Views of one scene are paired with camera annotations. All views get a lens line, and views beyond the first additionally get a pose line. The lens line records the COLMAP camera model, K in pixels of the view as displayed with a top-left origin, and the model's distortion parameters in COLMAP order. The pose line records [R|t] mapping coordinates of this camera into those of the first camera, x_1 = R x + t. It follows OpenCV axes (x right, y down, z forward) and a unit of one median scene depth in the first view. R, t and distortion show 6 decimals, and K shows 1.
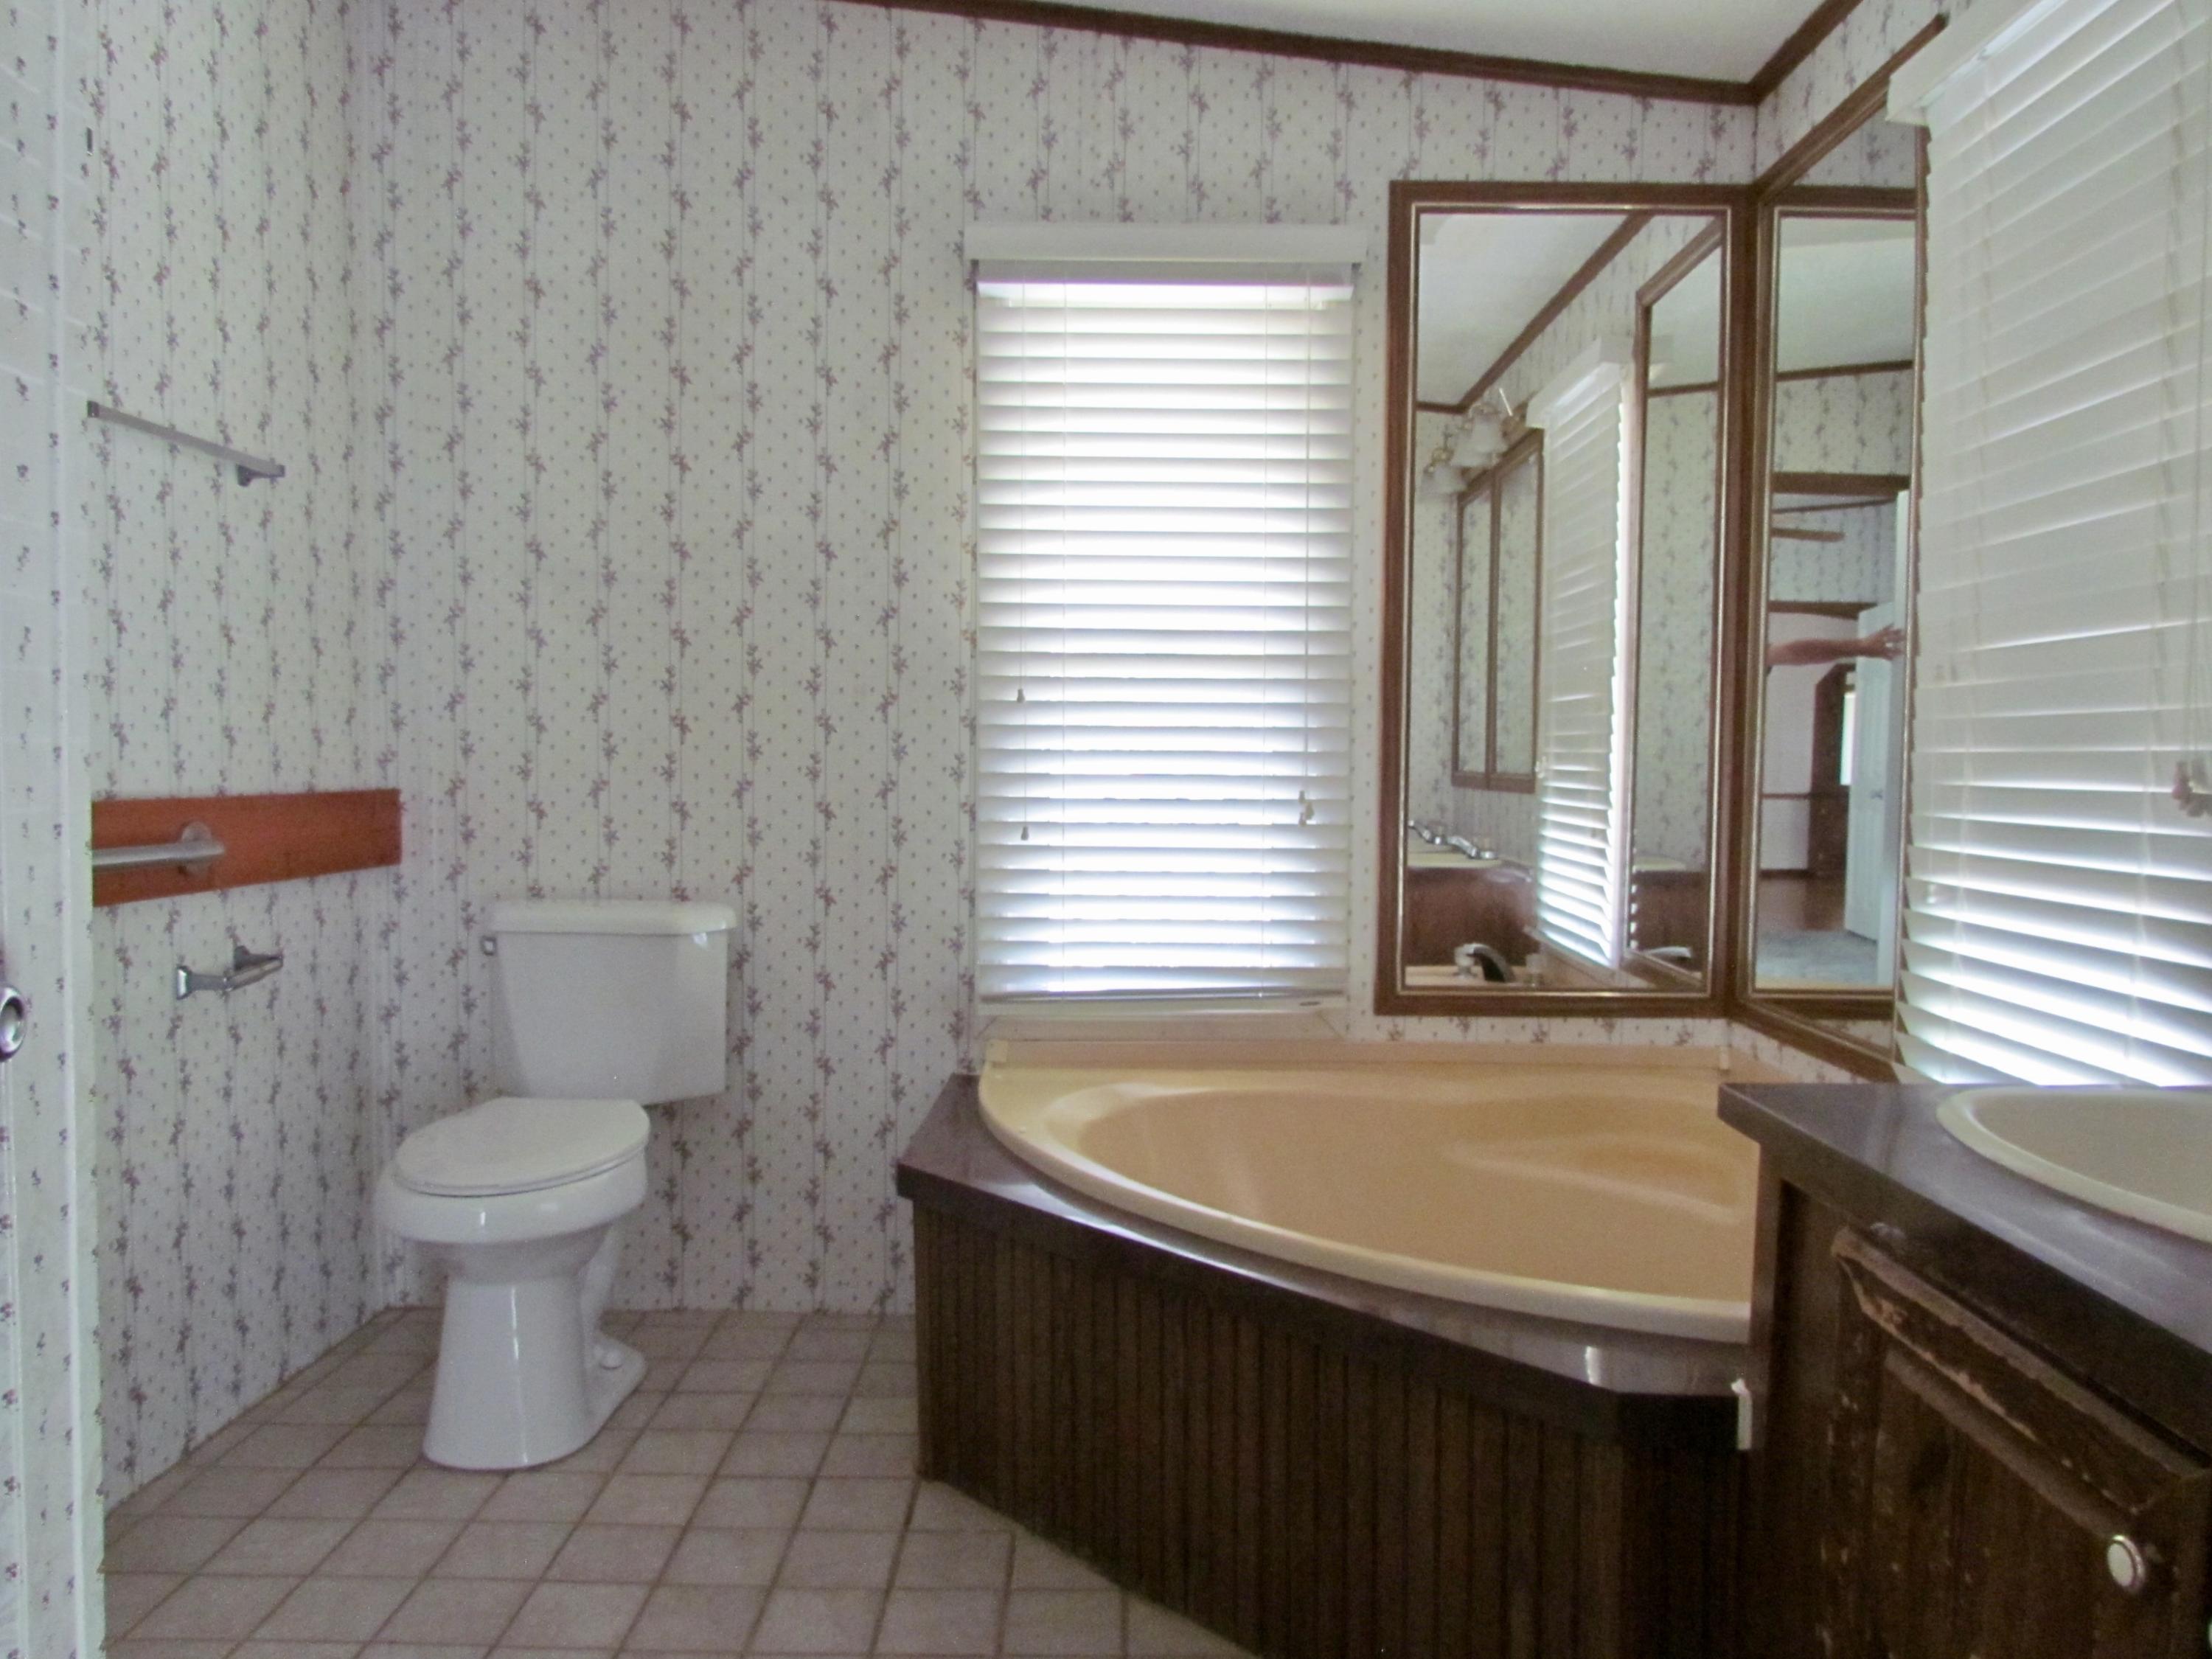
lens RADIAL K [[1600.6, 0, 1112.0], [0, 1600.6, 826.0], [0, 0, 1]] dist [-0.007884, -0.000689]
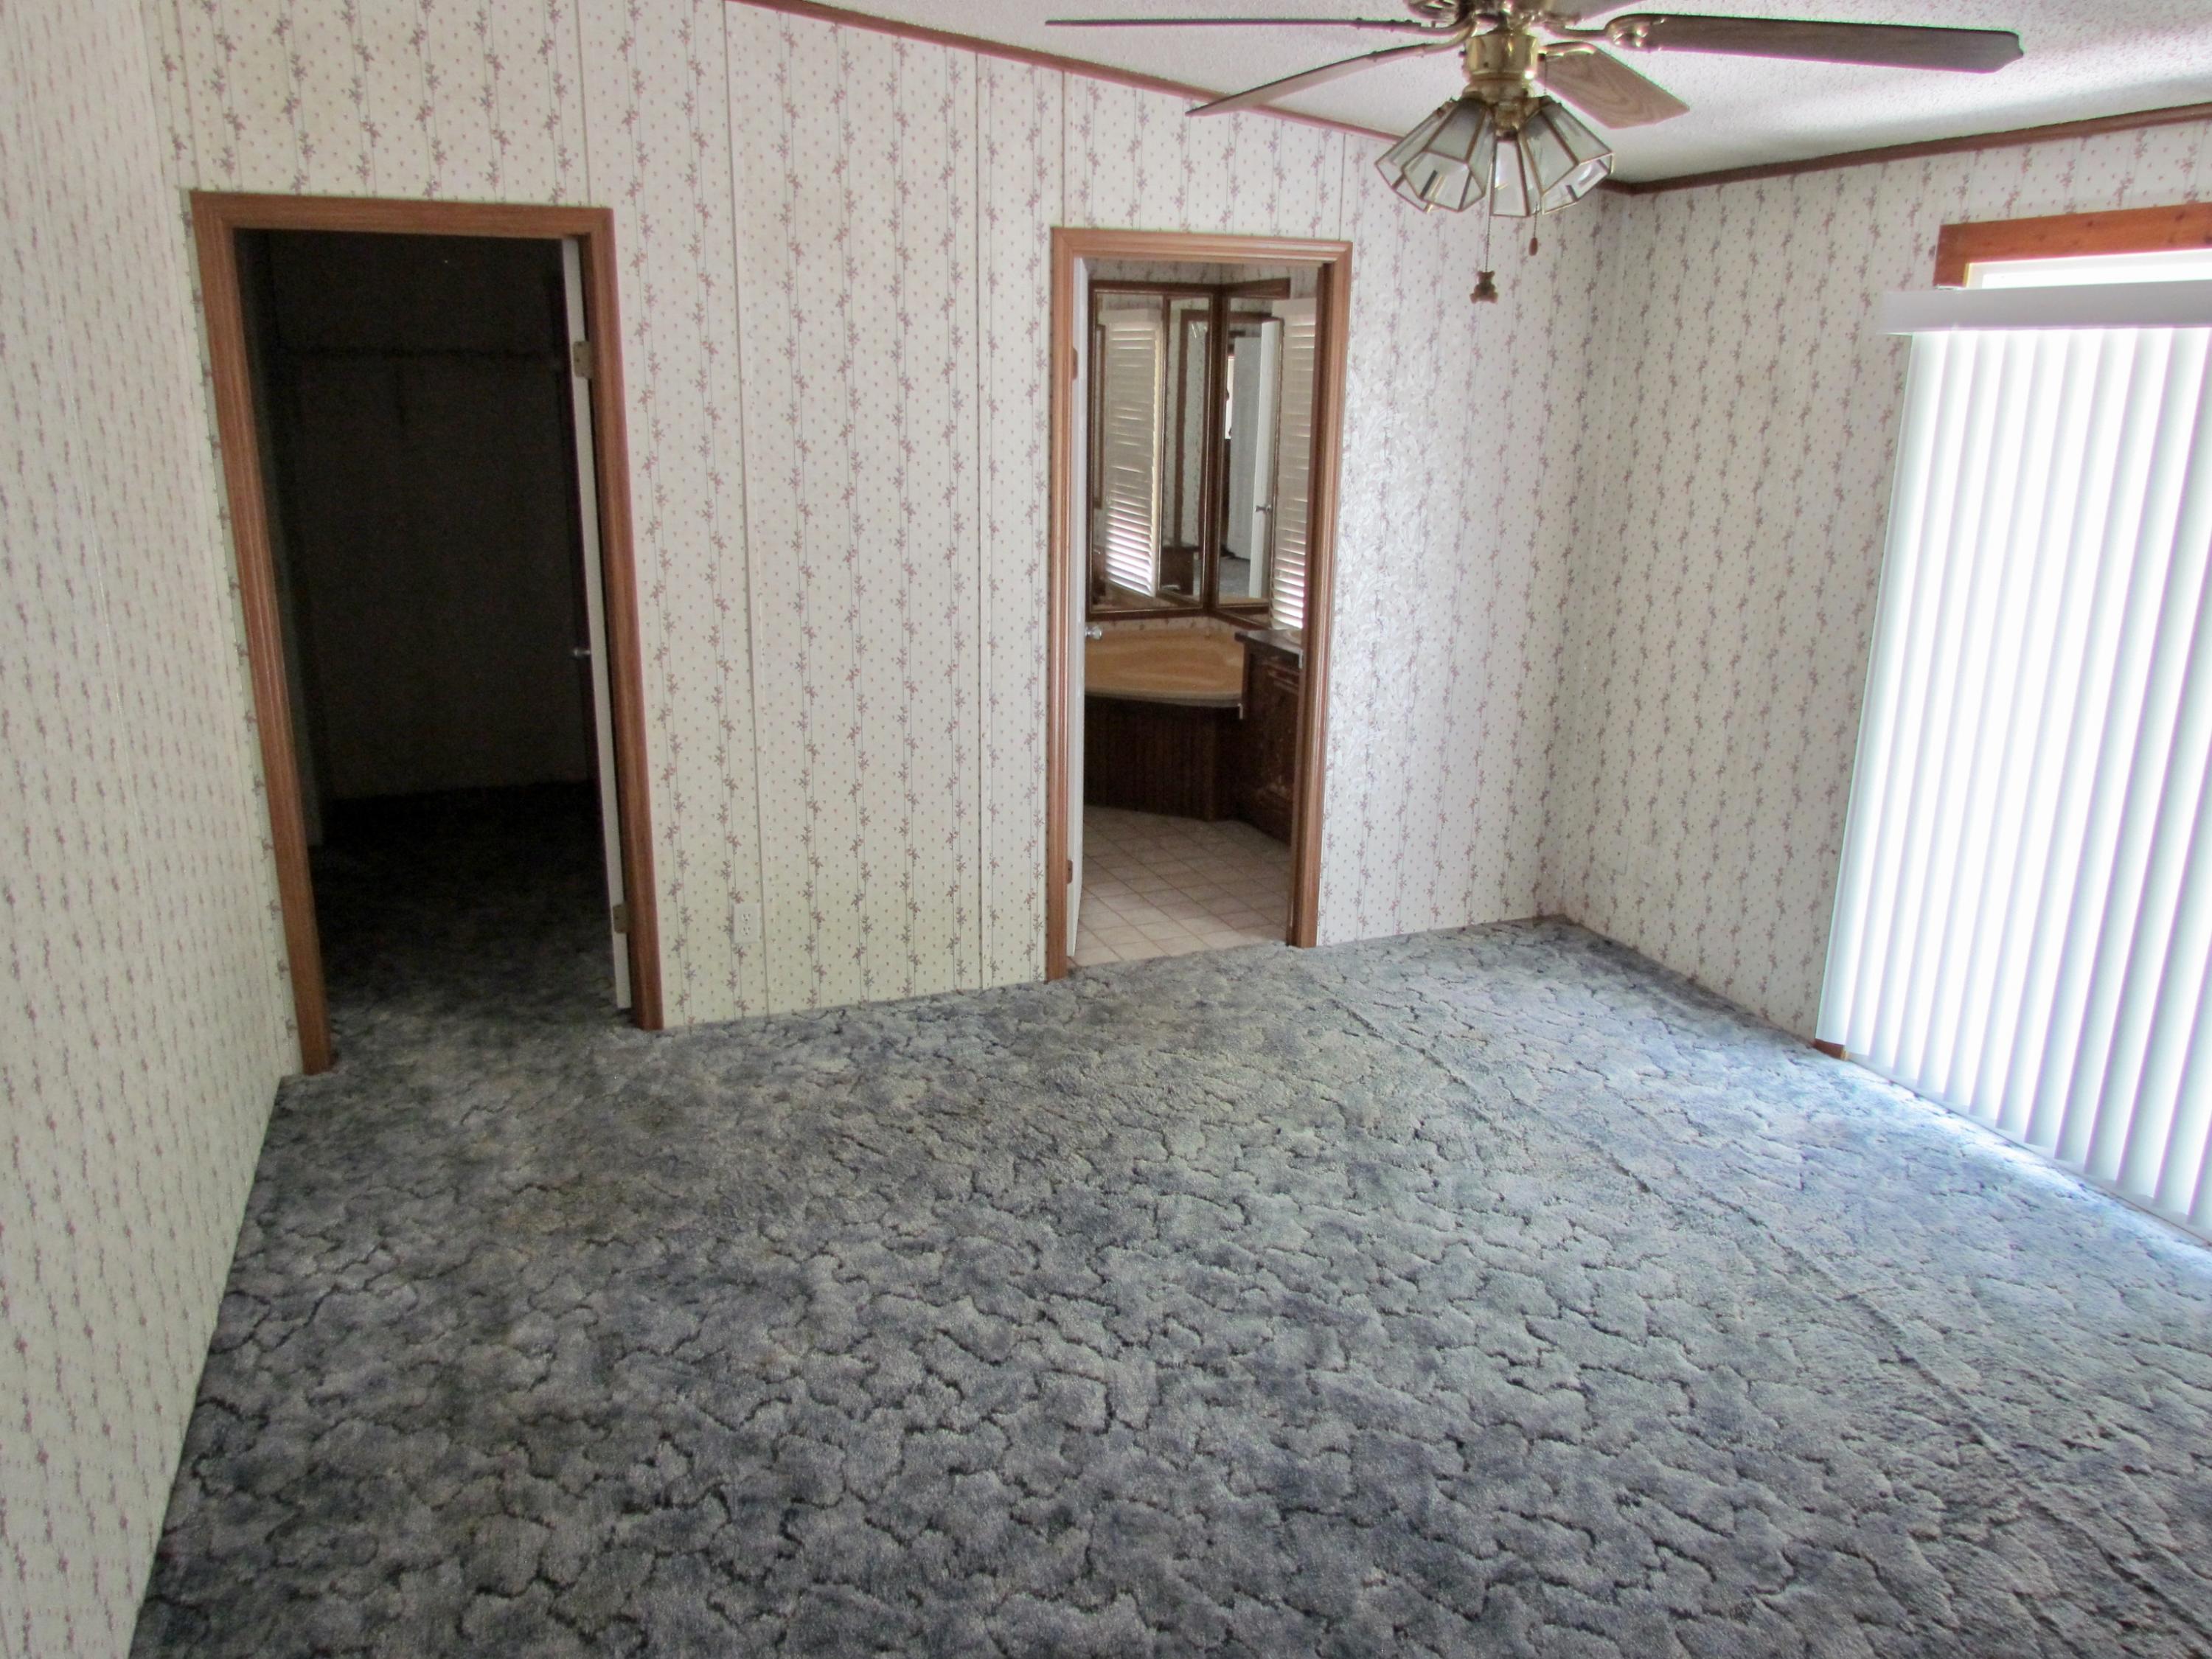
lens RADIAL K [[1600.6, 0, 1102.6], [0, 1600.6, 823.9], [0, 0, 1]] dist [-0.007884, -0.000689]
pose [[0.931352, -0.099239, 0.350336, -0.713466], [0.013565, 0.970932, 0.238973, -0.173703], [-0.363867, -0.217815, 0.905625, -1.352820]]
